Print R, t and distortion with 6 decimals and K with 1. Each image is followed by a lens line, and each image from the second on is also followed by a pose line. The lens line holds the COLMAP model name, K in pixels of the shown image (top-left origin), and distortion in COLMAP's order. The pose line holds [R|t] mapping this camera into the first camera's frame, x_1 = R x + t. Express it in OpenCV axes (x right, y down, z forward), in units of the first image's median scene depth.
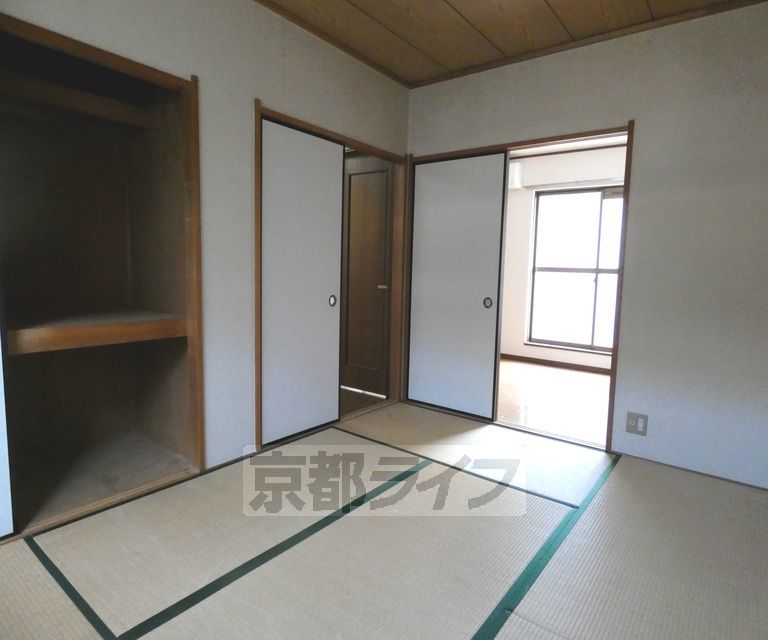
lens RADIAL K [[459.7, 0, 386.5], [0, 459.7, 320.6], [0, 0, 1]] dist [-0.006187, -0.003156]
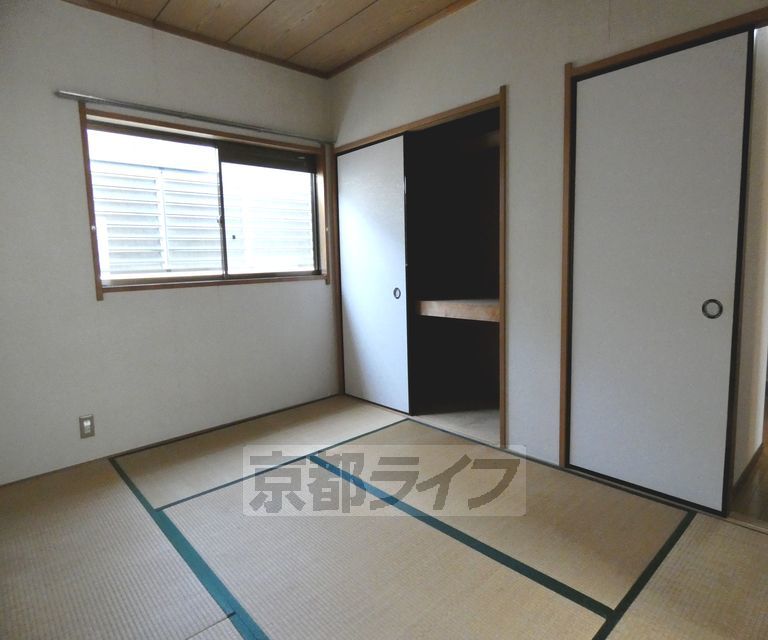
lens RADIAL K [[459.7, 0, 392.1], [0, 459.7, 319.6], [0, 0, 1]] dist [-0.006187, -0.003156]
pose [[-0.167771, 0.101375, -0.980600, 0.654514], [-0.090708, 0.988892, 0.117751, -0.074826], [0.981644, 0.108703, -0.156712, 0.839022]]
